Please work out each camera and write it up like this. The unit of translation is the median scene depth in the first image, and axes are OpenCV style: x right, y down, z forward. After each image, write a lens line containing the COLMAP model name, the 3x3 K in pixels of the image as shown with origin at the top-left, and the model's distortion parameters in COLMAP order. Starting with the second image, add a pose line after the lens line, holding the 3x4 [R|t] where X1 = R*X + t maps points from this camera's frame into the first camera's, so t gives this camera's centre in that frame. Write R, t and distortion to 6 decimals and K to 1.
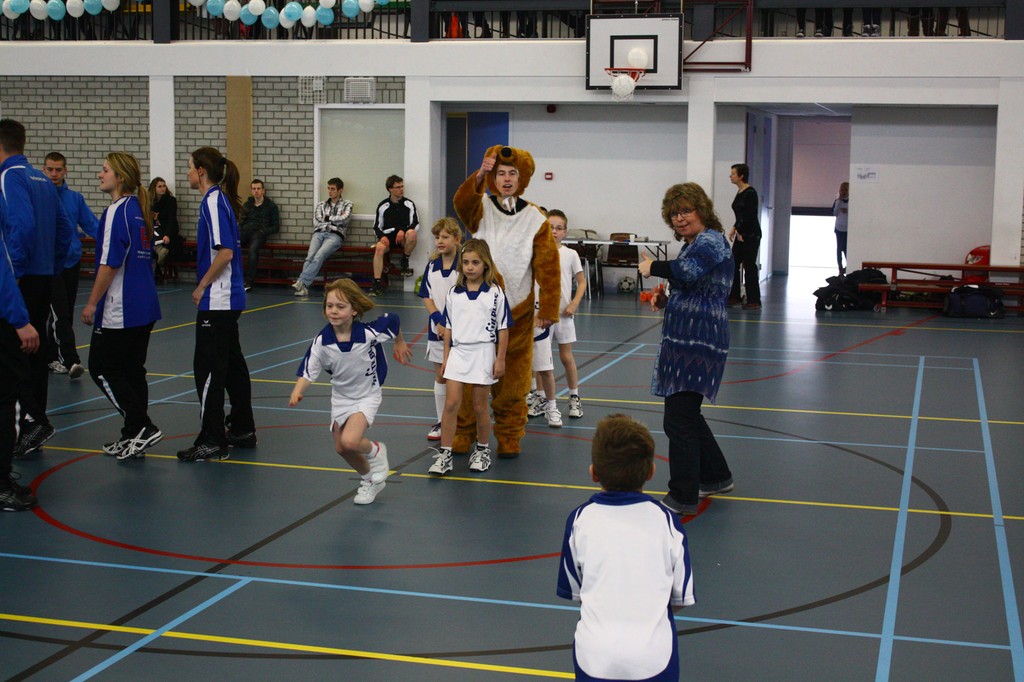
lens RADIAL K [[1562.5, 0, 520.4], [0, 1562.5, 340.2], [0, 0, 1]] dist [-0.008771, 0.000000]
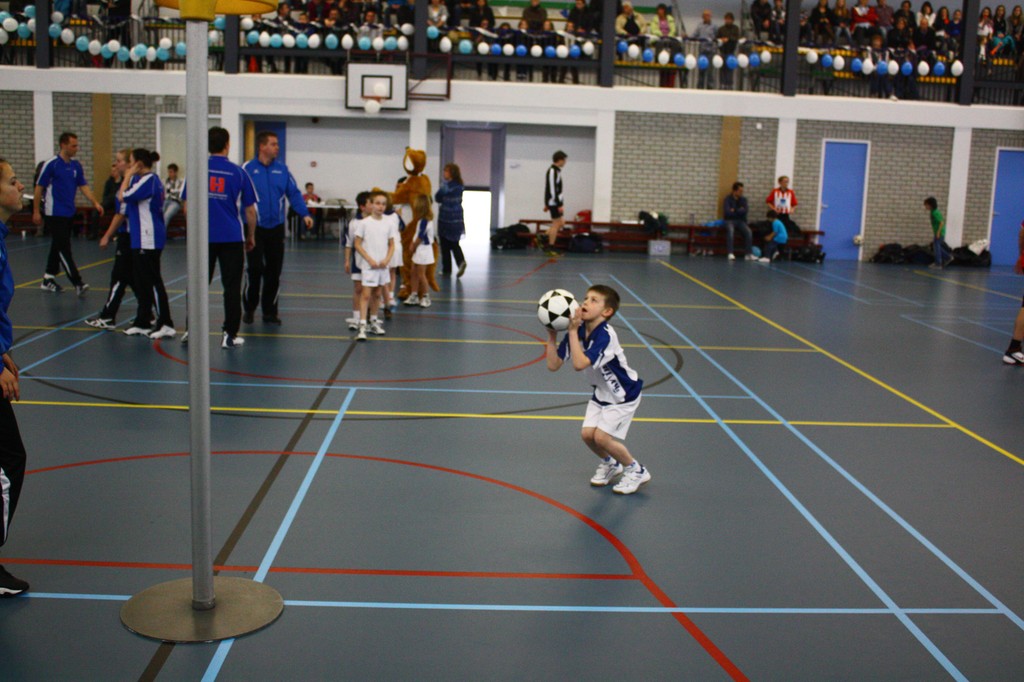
lens RADIAL K [[1072.3, 0, 516.7], [0, 1072.3, 338.8], [0, 0, 1]] dist [-0.074080, 0.000000]
pose [[0.952258, -0.030983, 0.303718, -0.123688], [0.013987, 0.998220, 0.057979, 0.009352], [-0.304973, -0.050963, 0.950996, -0.075209]]
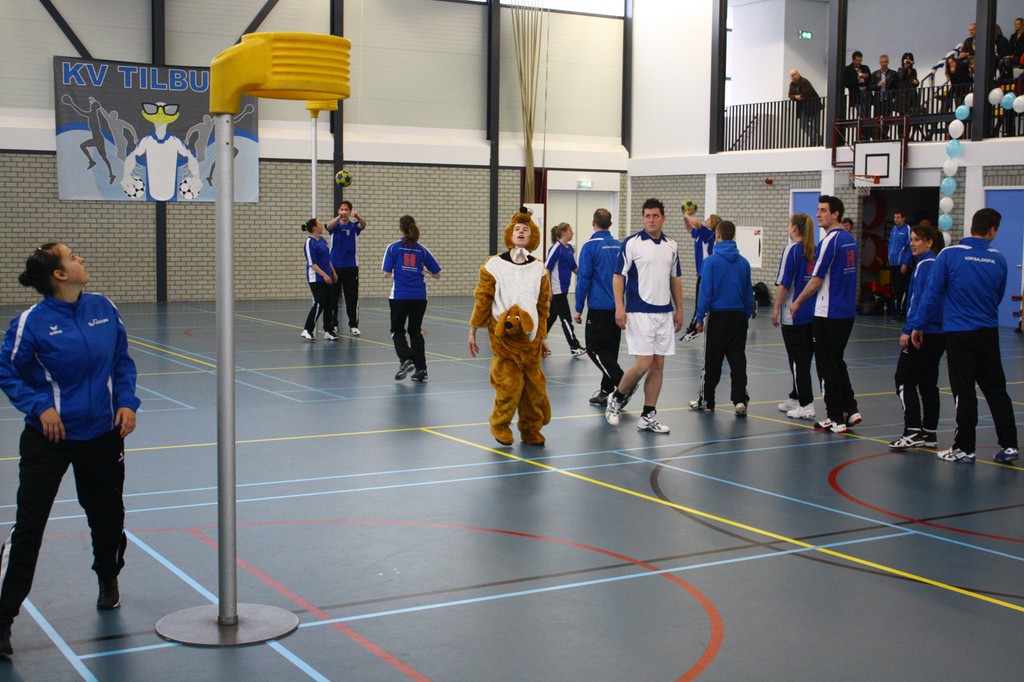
lens RADIAL K [[1381.3, 0, 522.2], [0, 1381.3, 349.4], [0, 0, 1]] dist [-0.042905, 0.000000]
pose [[0.724938, 0.058251, -0.686347, 0.132887], [-0.081249, 0.996693, -0.001227, 0.007614], [0.684006, 0.056655, 0.727273, -0.041422]]
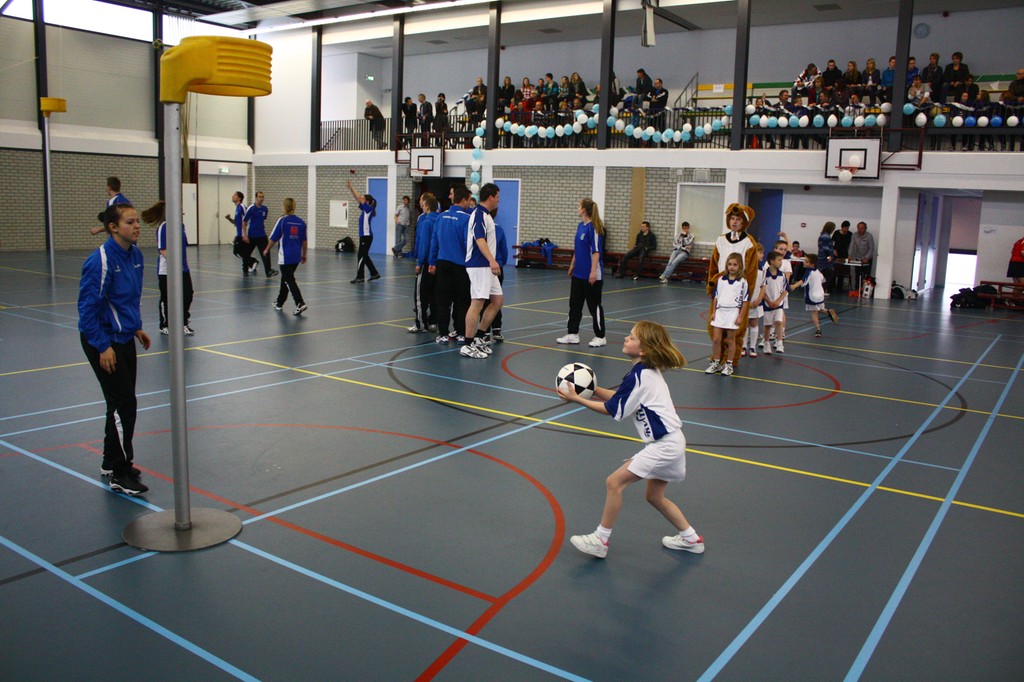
lens RADIAL K [[860.4, 0, 514.6], [0, 860.4, 345.4], [0, 0, 1]] dist [-0.161510, 0.144189]
pose [[0.942429, 0.072184, -0.326523, 0.034357], [-0.059498, 0.997040, 0.048687, 0.007439], [0.329071, -0.026457, 0.943935, -0.043749]]
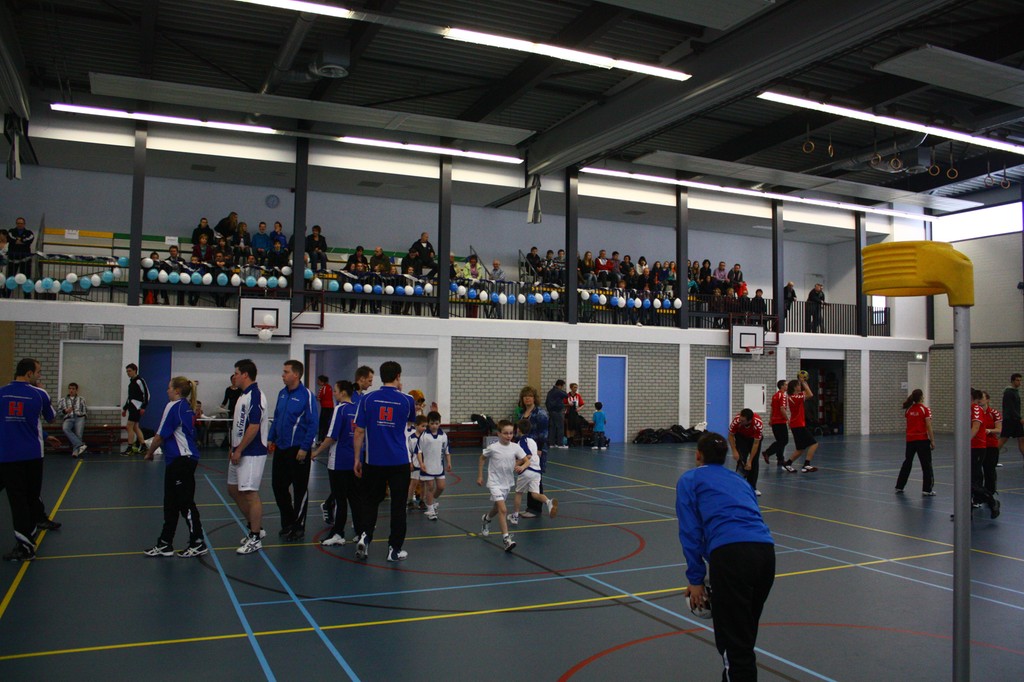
lens RADIAL K [[860.4, 0, 516.8], [0, 860.4, 335.7], [0, 0, 1]] dist [-0.161510, 0.144189]
pose [[0.763660, 0.025199, 0.645127, -0.341376], [0.074329, 0.989162, -0.126623, -0.010817], [-0.641326, 0.144649, 0.753510, 0.043745]]
